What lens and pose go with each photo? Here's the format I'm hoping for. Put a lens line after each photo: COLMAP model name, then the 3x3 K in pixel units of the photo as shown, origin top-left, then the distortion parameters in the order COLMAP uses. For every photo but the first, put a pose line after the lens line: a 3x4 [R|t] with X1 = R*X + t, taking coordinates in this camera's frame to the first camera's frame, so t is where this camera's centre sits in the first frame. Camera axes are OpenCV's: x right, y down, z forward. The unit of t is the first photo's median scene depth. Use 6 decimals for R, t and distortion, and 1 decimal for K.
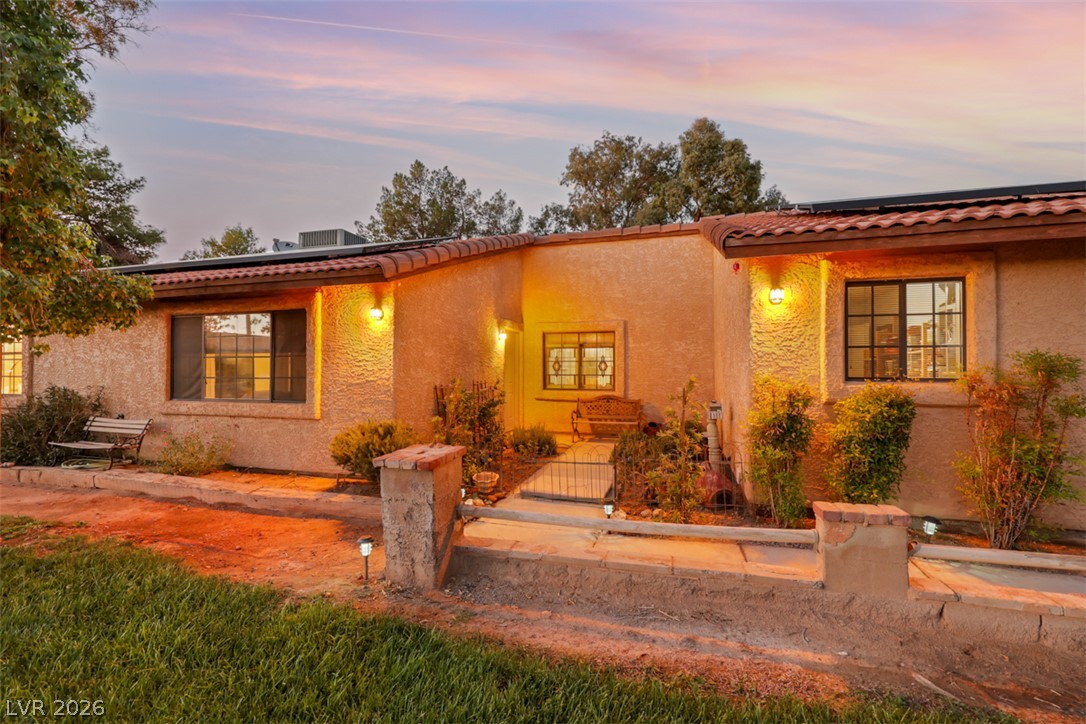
lens RADIAL K [[444.5, 0, 540.6], [0, 444.5, 365.1], [0, 0, 1]] dist [-0.004564, -0.000109]
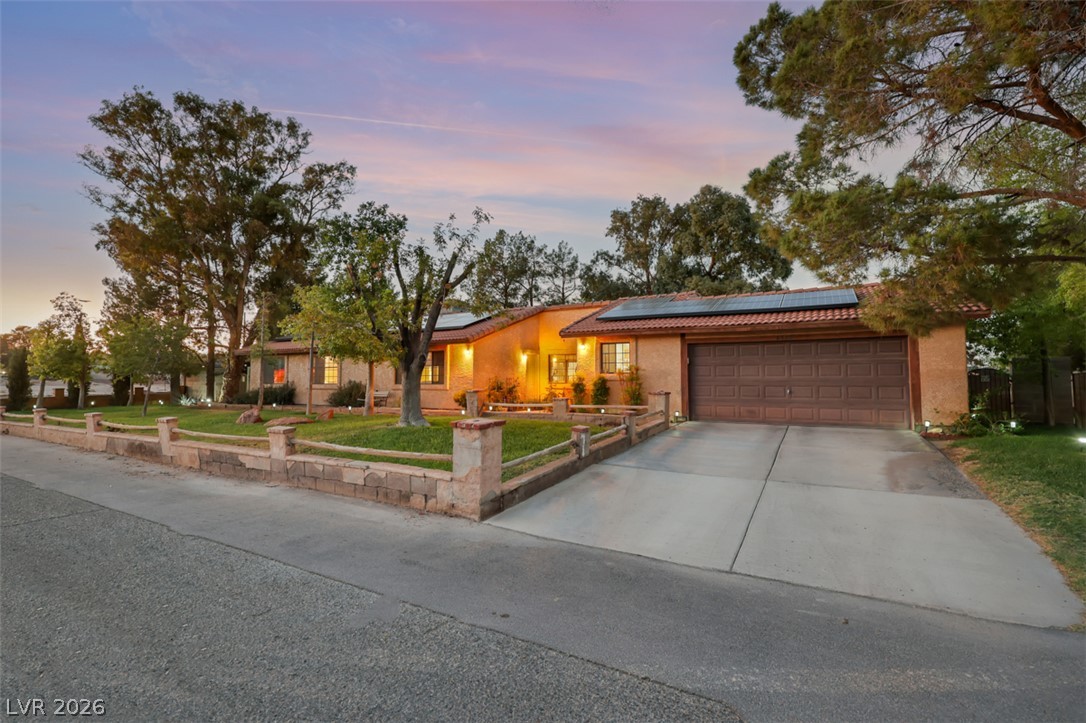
lens RADIAL K [[485.9, 0, 539.4], [0, 485.9, 364.2], [0, 0, 1]] dist [0.000407, -0.000137]
pose [[0.973359, -0.010738, -0.229033, 0.478274], [0.004780, 0.999636, -0.026552, 0.027219], [0.229235, 0.024749, 0.973056, -1.163924]]
